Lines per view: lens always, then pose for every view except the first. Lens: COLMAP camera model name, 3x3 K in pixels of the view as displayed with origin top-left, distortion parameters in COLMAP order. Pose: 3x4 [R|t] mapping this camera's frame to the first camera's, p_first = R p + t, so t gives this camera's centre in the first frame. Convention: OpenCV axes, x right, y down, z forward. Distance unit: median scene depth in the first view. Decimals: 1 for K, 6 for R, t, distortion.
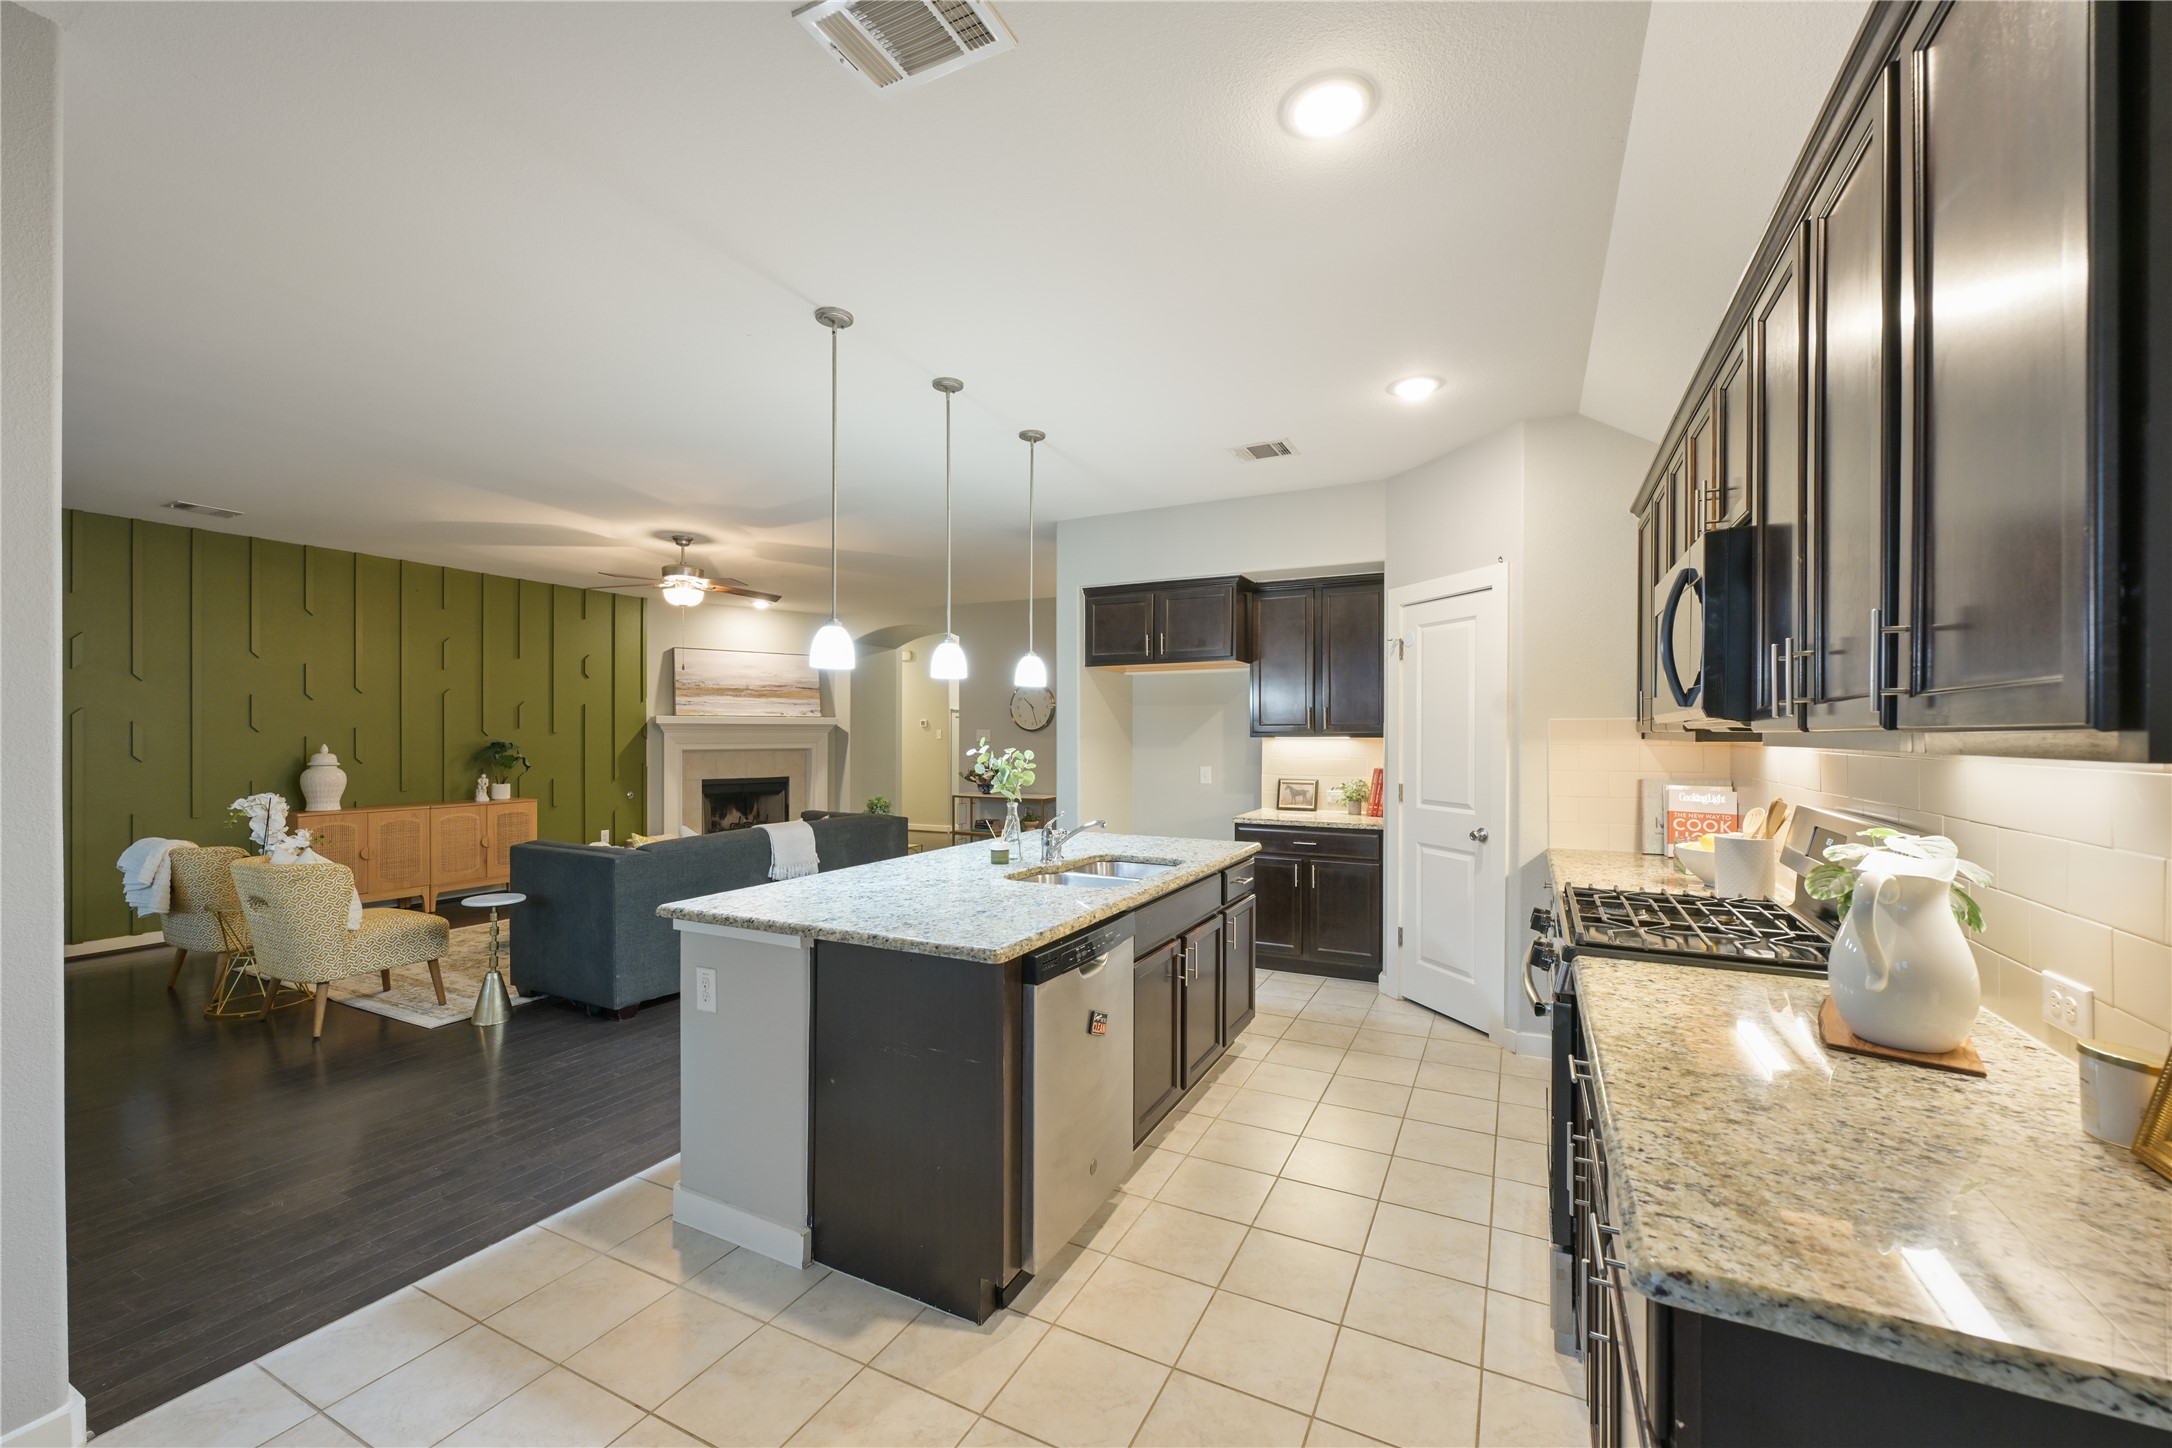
lens RADIAL K [[860.3, 0, 1088.1], [0, 860.3, 730.2], [0, 0, 1]] dist [0.000315, 0.000200]
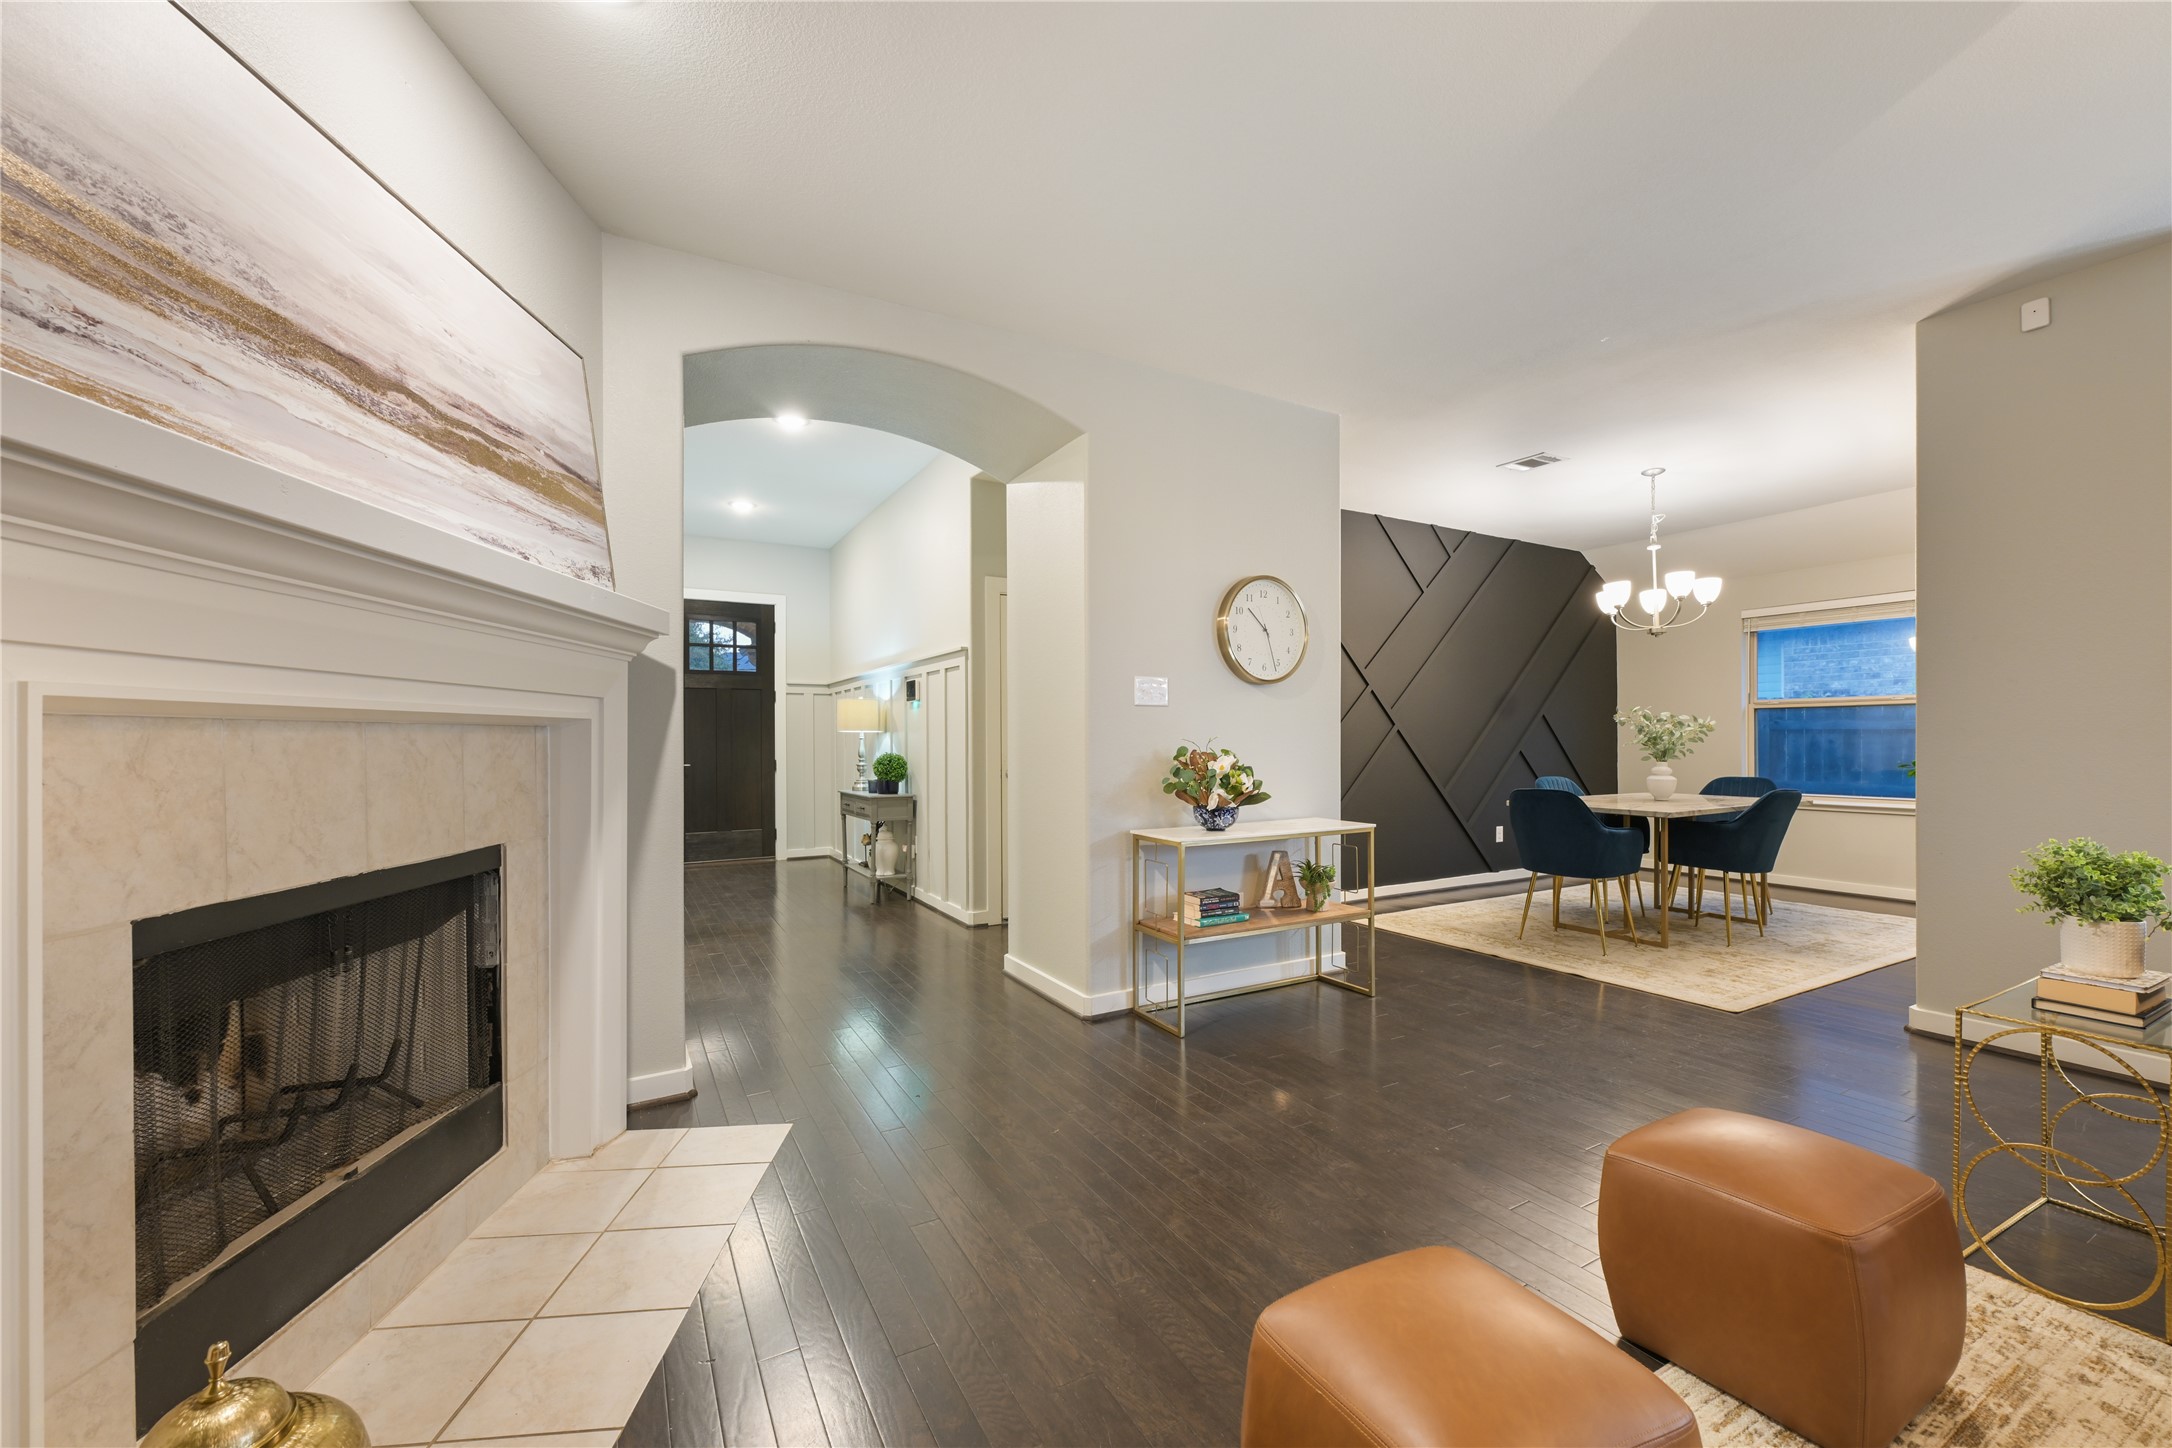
lens RADIAL K [[860.3, 0, 1093.6], [0, 860.3, 735.0], [0, 0, 1]] dist [0.000315, 0.000200]
pose [[0.555864, -0.001259, 0.831272, -0.634101], [0.003288, 0.999994, -0.000684, 0.036497], [-0.831267, 0.003113, 0.555865, 1.053603]]
